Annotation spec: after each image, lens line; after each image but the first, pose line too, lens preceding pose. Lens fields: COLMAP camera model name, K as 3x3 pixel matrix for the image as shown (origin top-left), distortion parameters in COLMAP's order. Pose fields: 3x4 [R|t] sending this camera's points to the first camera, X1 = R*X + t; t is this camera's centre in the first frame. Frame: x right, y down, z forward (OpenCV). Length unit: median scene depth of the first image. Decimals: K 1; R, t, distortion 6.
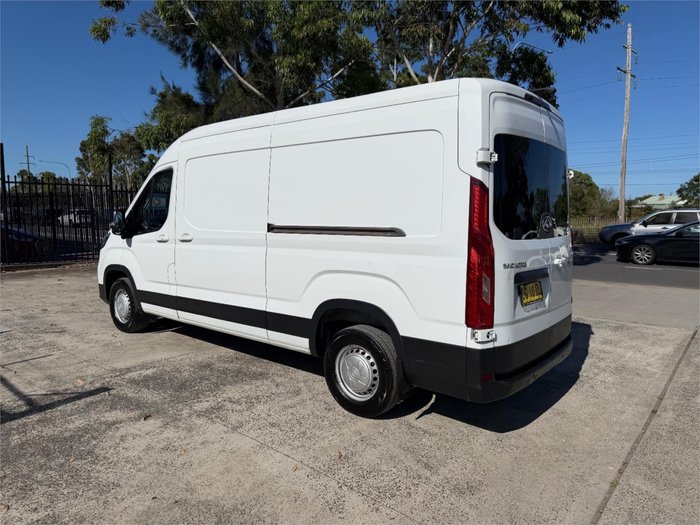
lens RADIAL K [[495.2, 0, 342.9], [0, 495.2, 259.0], [0, 0, 1]] dist [0.021012, -0.030526]
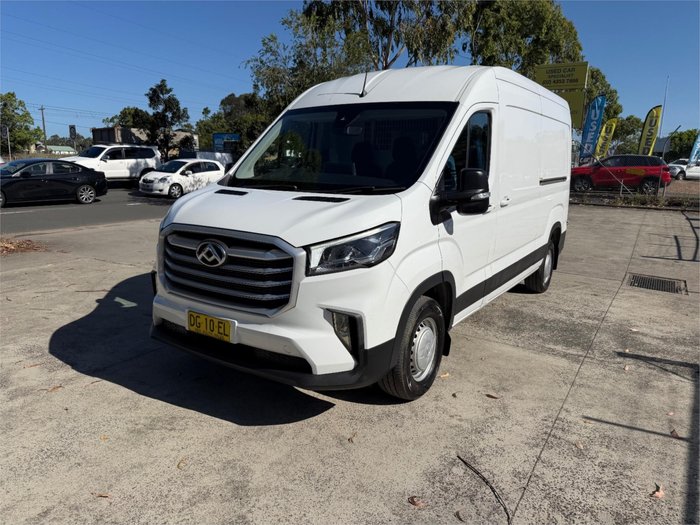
lens RADIAL K [[495.2, 0, 346.0], [0, 495.2, 260.1], [0, 0, 1]] dist [0.021012, -0.030526]
pose [[-0.111223, -0.206278, 0.972152, -1.410297], [0.070814, 0.974090, 0.214790, -0.182205], [-0.991269, 0.092732, -0.093733, 1.700111]]
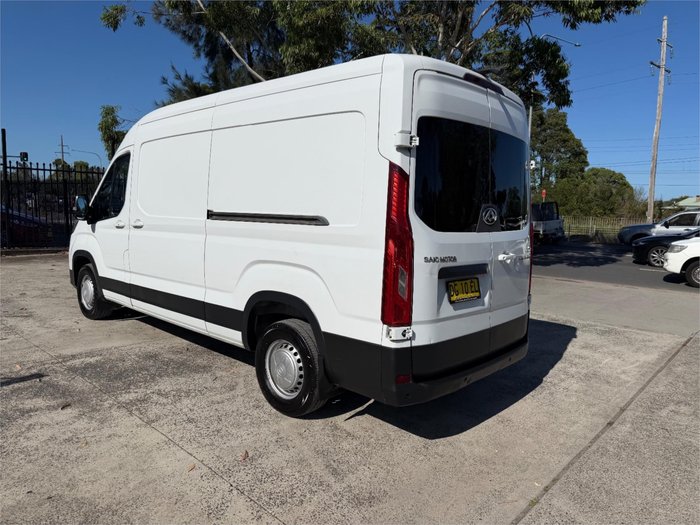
lens RADIAL K [[495.2, 0, 344.2], [0, 495.2, 259.3], [0, 0, 1]] dist [0.021012, -0.030526]
pose [[0.998327, 0.027683, -0.050761, 0.172712], [-0.027125, 0.999564, 0.011657, 0.005226], [0.051062, -0.010261, 0.998643, 0.058093]]
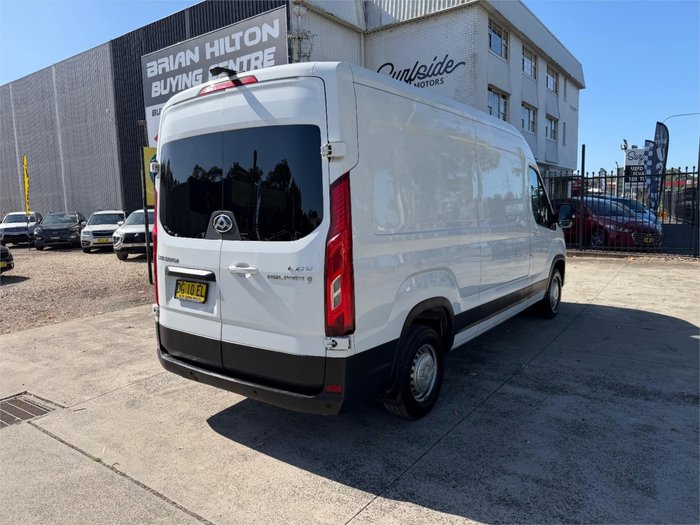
lens RADIAL K [[495.2, 0, 342.7], [0, 495.2, 265.3], [0, 0, 1]] dist [0.021012, -0.030526]
pose [[0.048682, 0.106581, -0.993112, 1.200378], [-0.071044, 0.992142, 0.102995, -0.095399], [0.996285, 0.065540, 0.055871, 1.074658]]
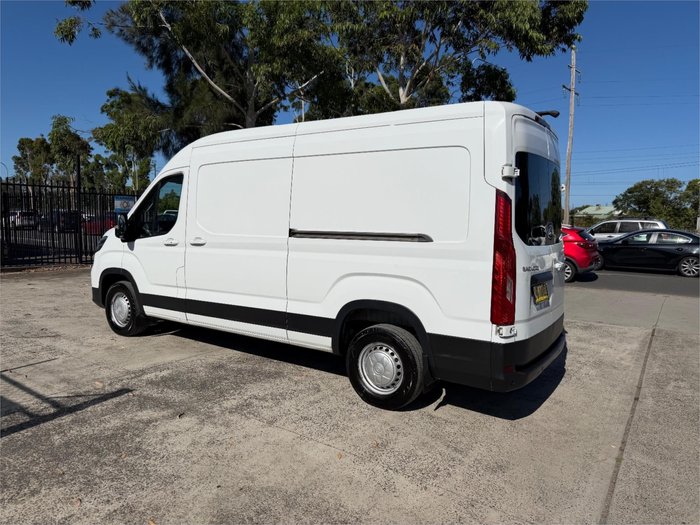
lens RADIAL K [[495.2, 0, 347.1], [0, 495.2, 258.0], [0, 0, 1]] dist [0.021012, -0.030526]
pose [[0.994509, 0.005204, 0.104522, -0.147434], [-0.003808, 0.999901, -0.013551, 0.004707], [-0.104582, 0.013079, 0.994430, -0.059122]]
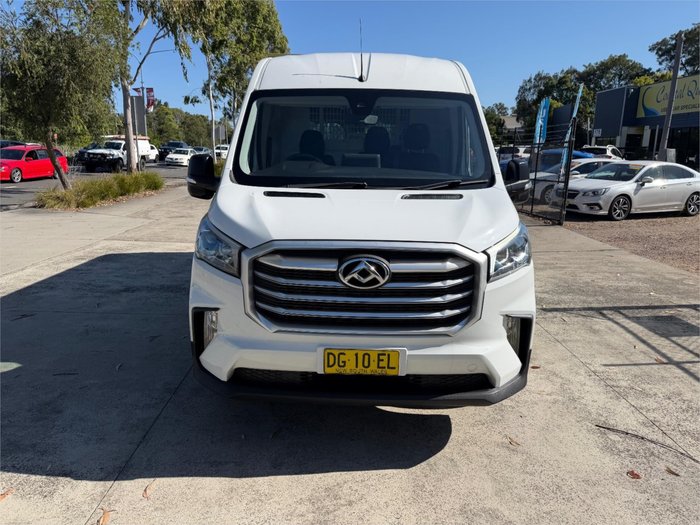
lens RADIAL K [[495.2, 0, 344.3], [0, 495.2, 259.9], [0, 0, 1]] dist [0.021012, -0.030526]
pose [[-0.631704, -0.185753, 0.752626, -1.108885], [0.049380, 0.959254, 0.278196, -0.225163], [-0.773635, 0.212902, -0.596792, 2.172976]]
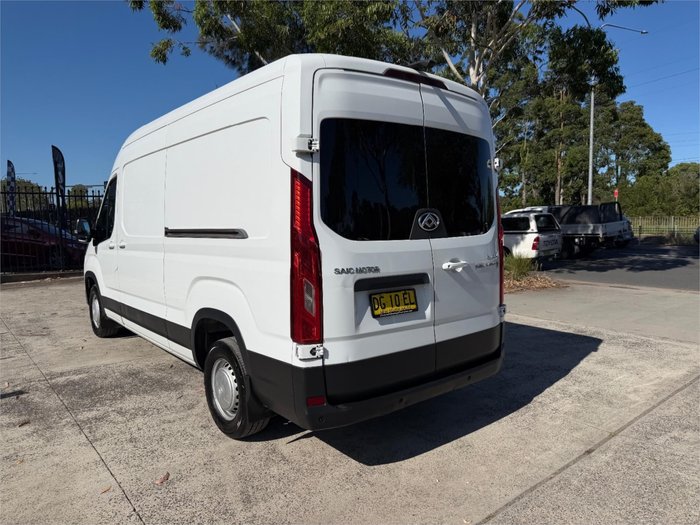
lens RADIAL K [[495.2, 0, 343.7], [0, 495.2, 262.1], [0, 0, 1]] dist [0.021012, -0.030526]
pose [[0.980947, -0.006704, -0.194162, 0.394621], [0.005567, 0.999964, -0.006399, 0.002700], [0.194198, 0.005197, 0.980949, 0.130466]]
